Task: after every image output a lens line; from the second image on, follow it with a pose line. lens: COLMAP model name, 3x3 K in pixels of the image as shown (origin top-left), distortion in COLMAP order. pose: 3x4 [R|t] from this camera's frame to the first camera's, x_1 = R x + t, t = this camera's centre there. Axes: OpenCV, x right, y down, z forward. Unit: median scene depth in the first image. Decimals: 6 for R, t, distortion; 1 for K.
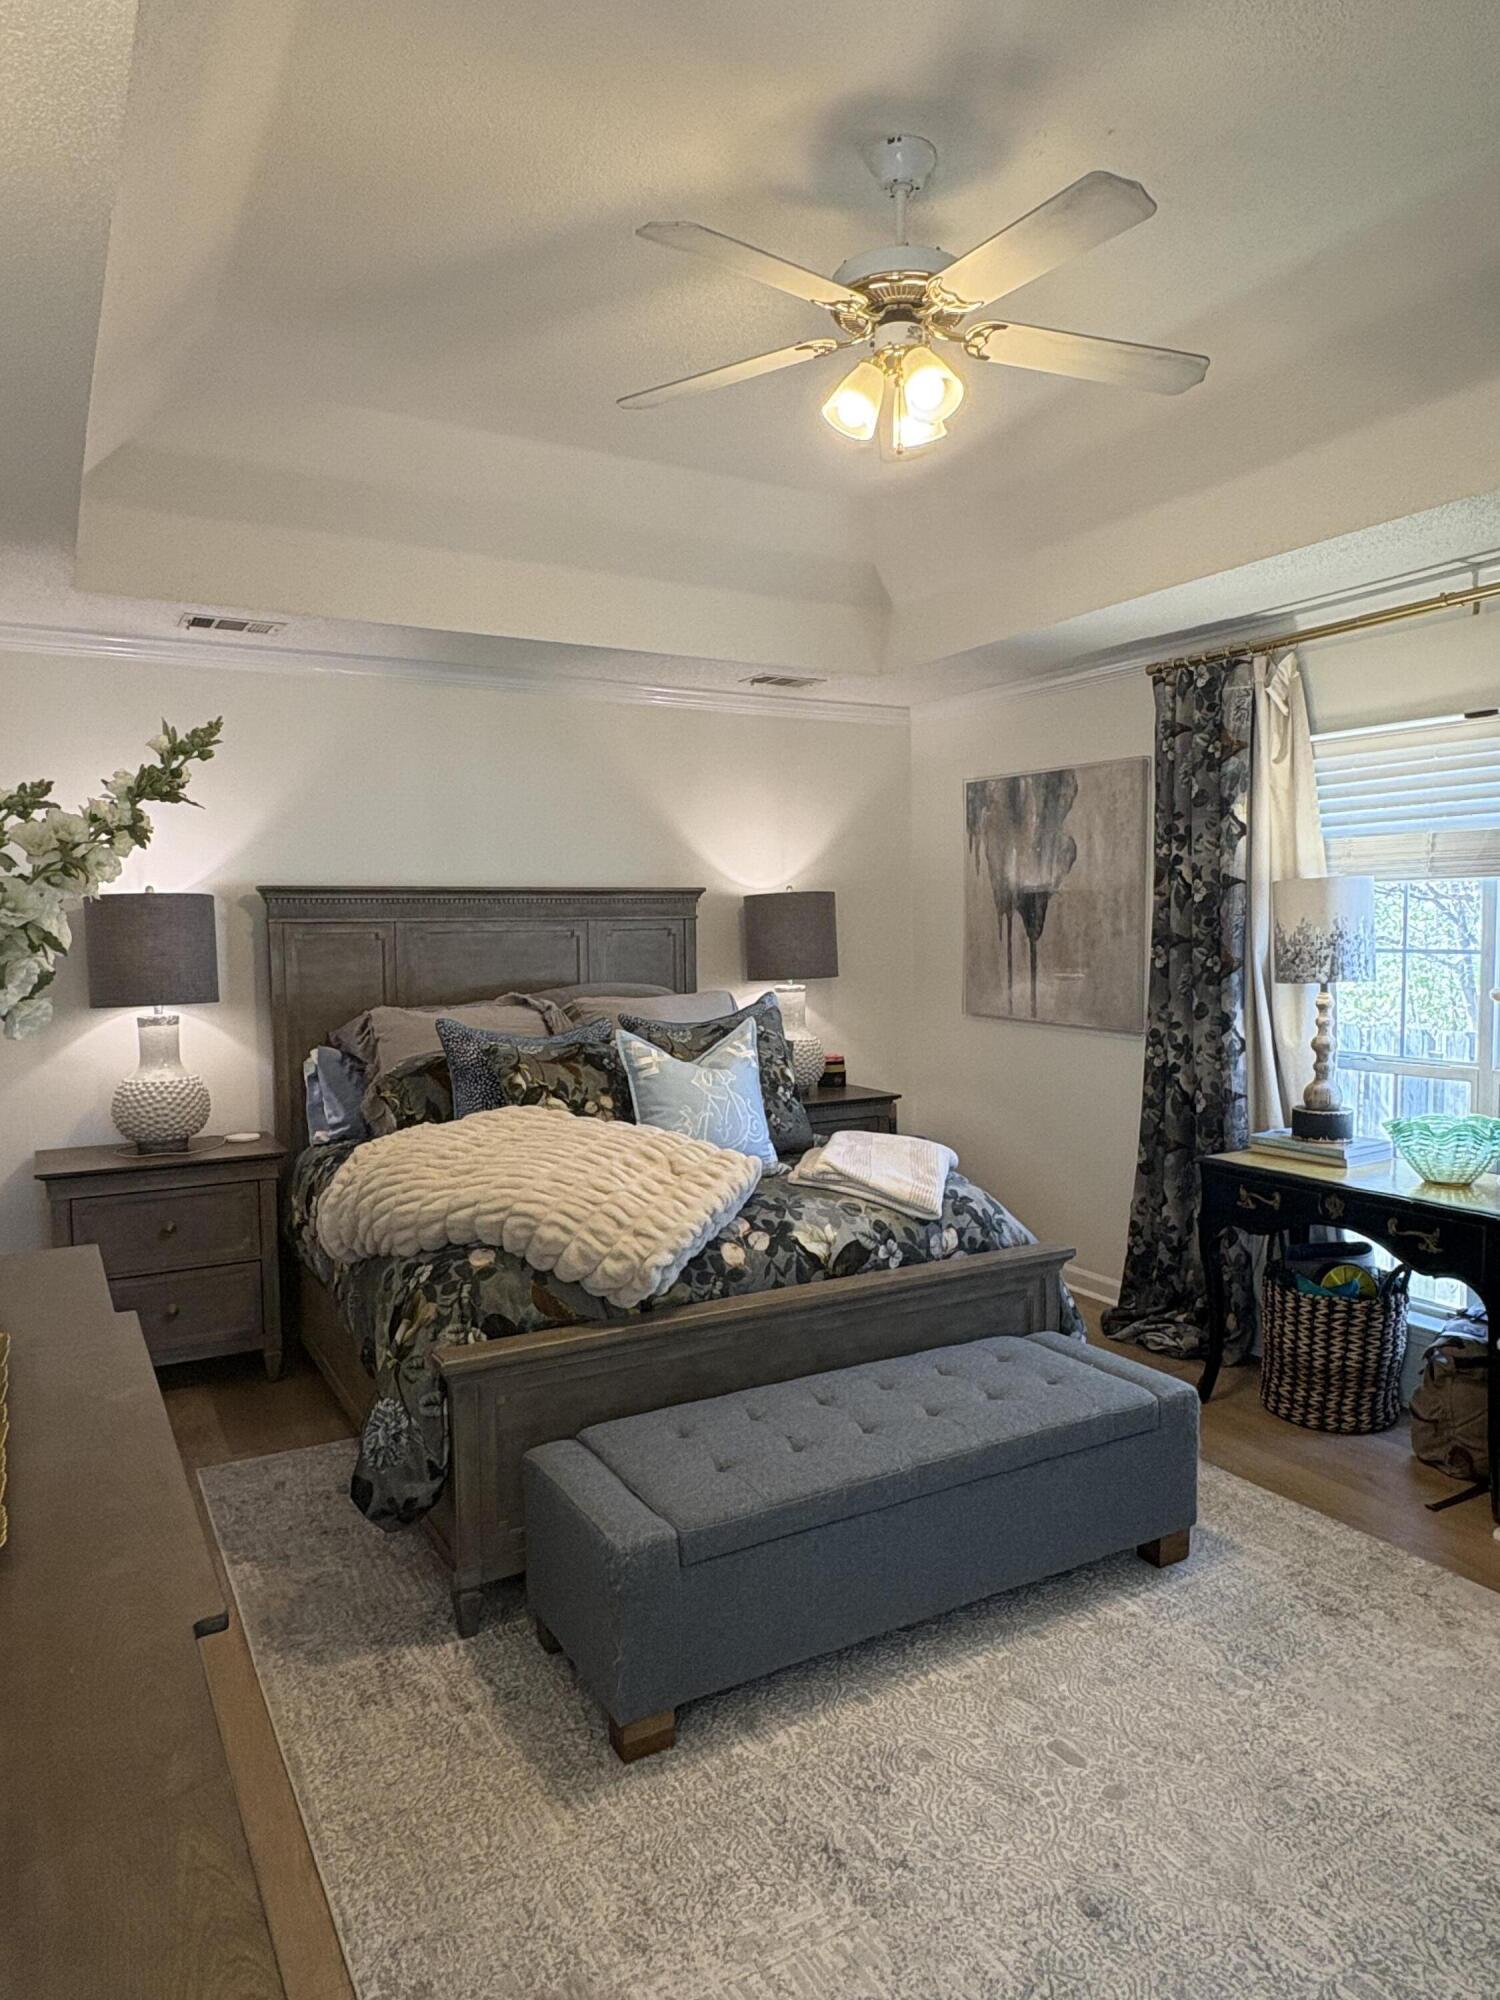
lens RADIAL K [[1250.3, 0, 760.1], [0, 1250.3, 998.5], [0, 0, 1]] dist [-0.004823, 0.002249]
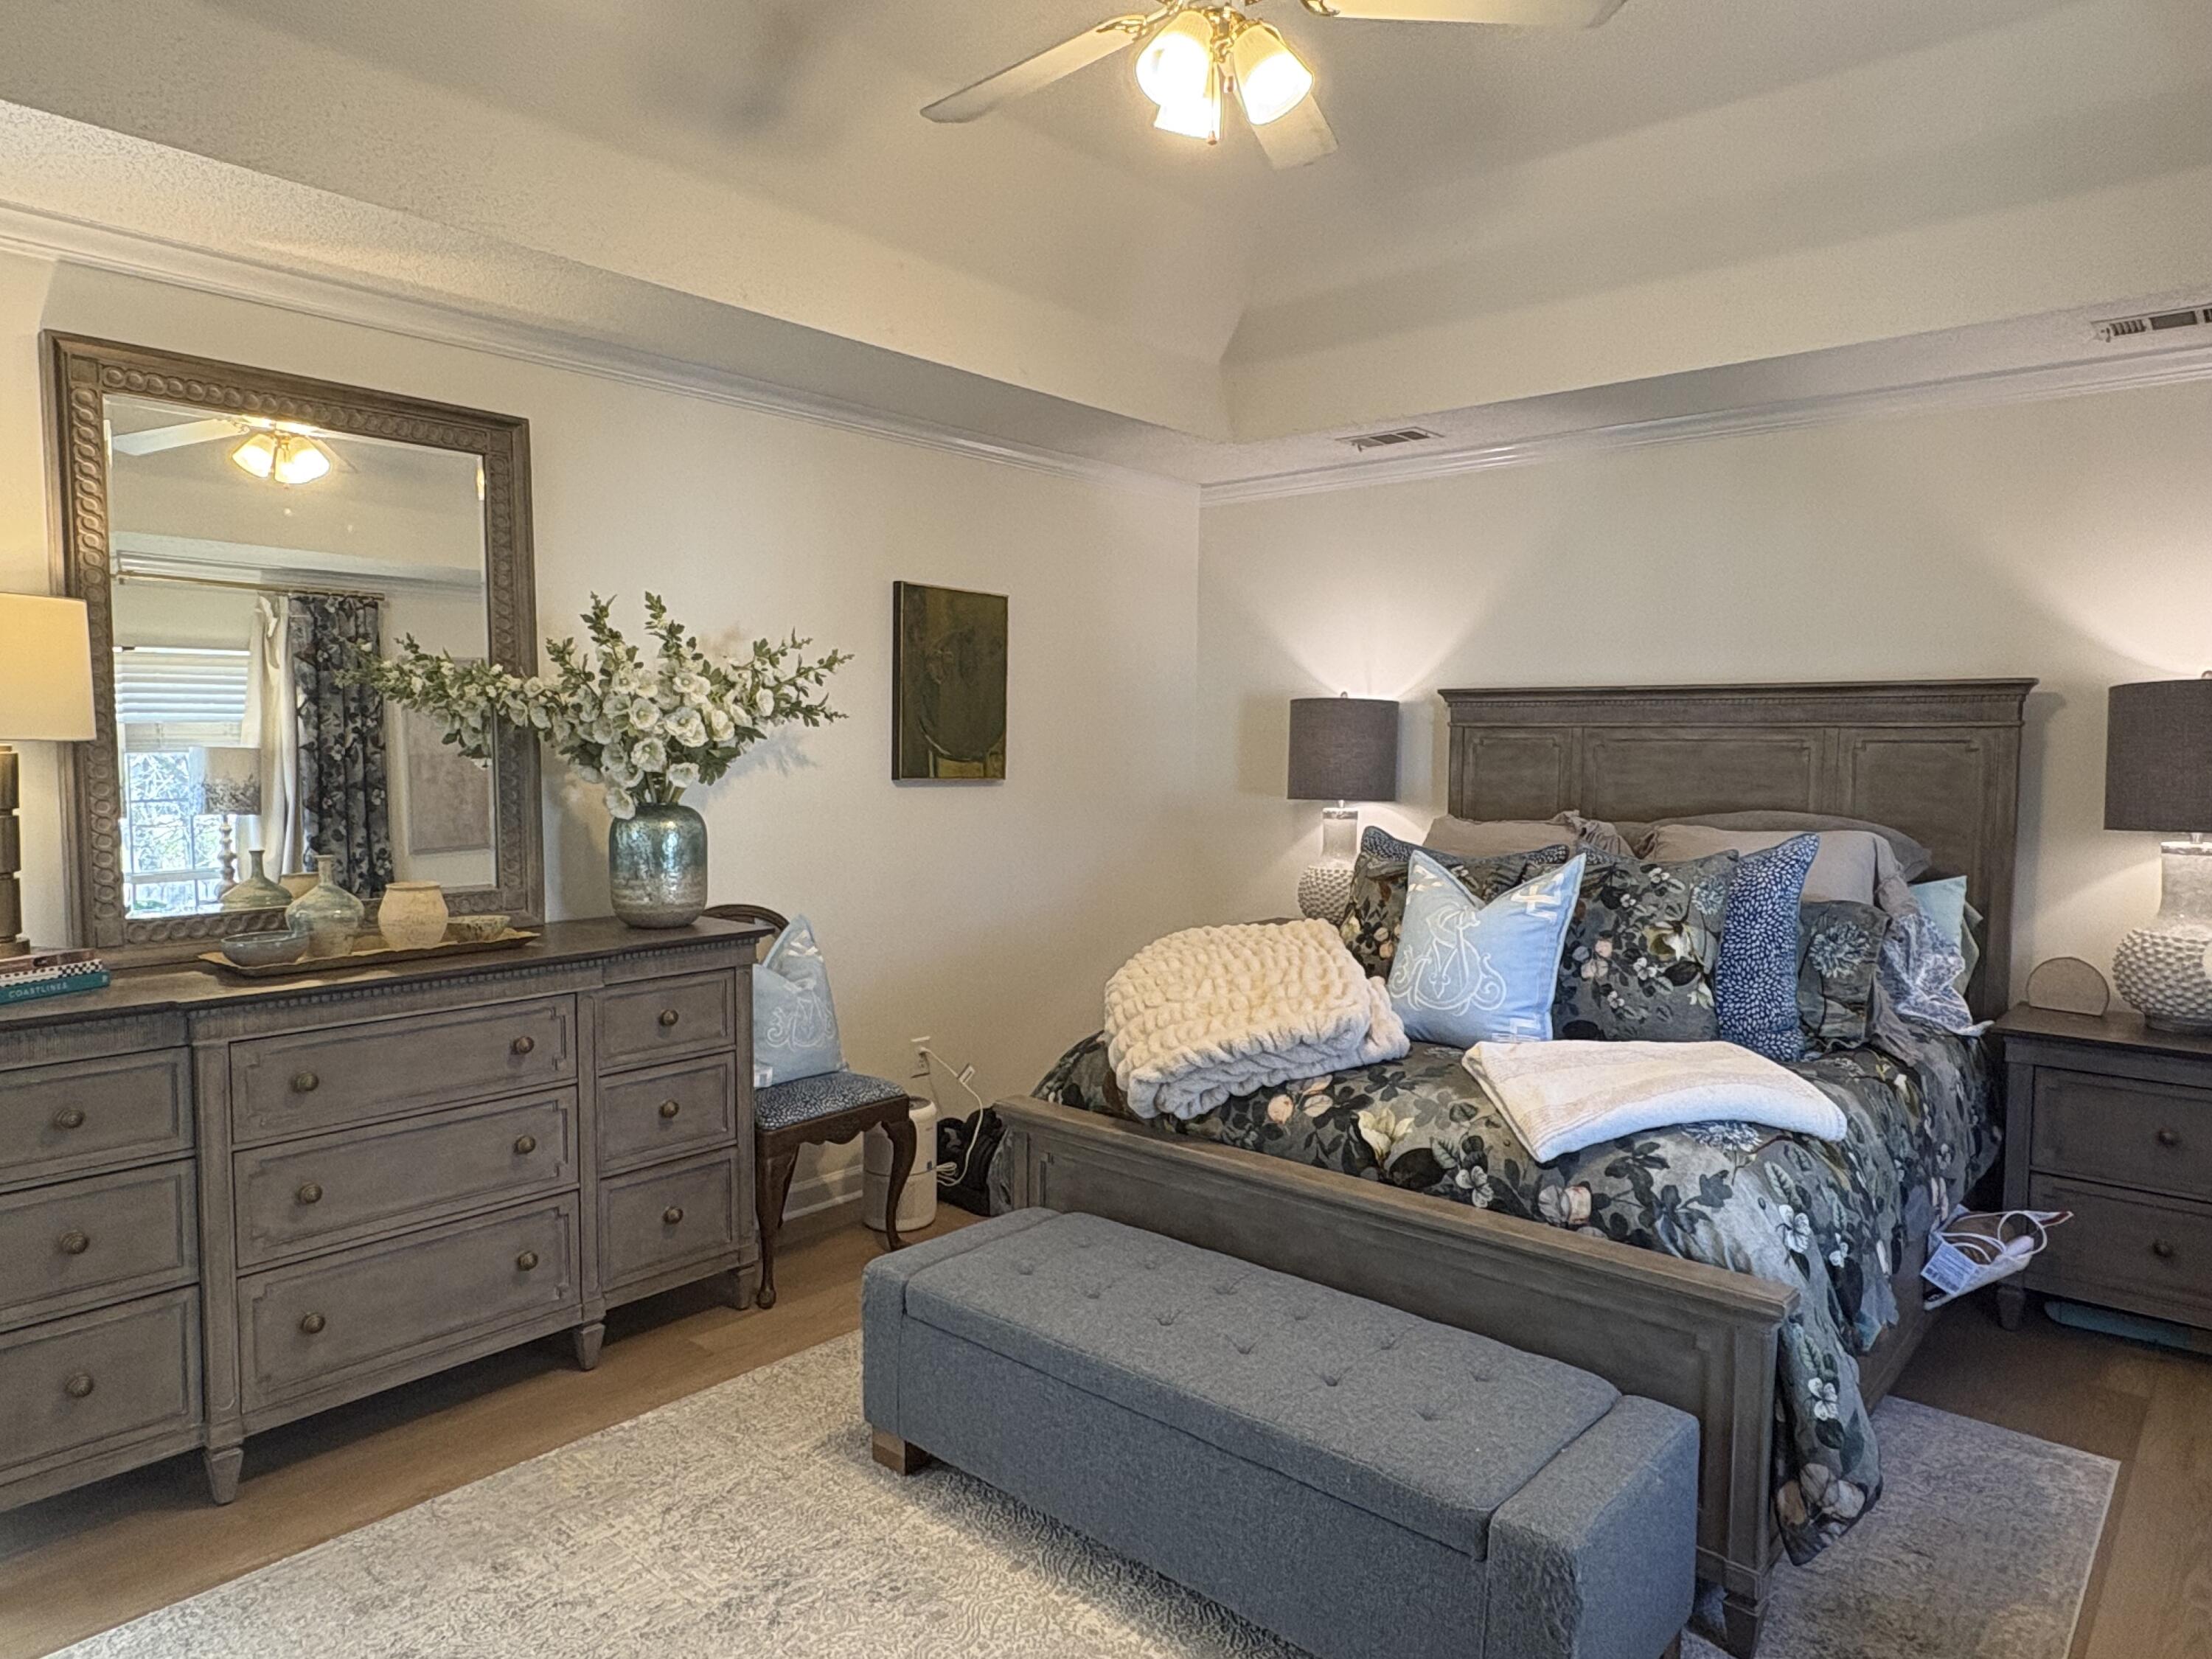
lens RADIAL K [[1382.9, 0, 1101.3], [0, 1382.9, 822.8], [0, 0, 1]] dist [-0.004823, 0.002249]
pose [[0.324900, 0.070877, -0.943089, 0.771254], [-0.068524, 0.996331, 0.051271, -0.029962], [0.943263, 0.047966, 0.328565, 0.526780]]
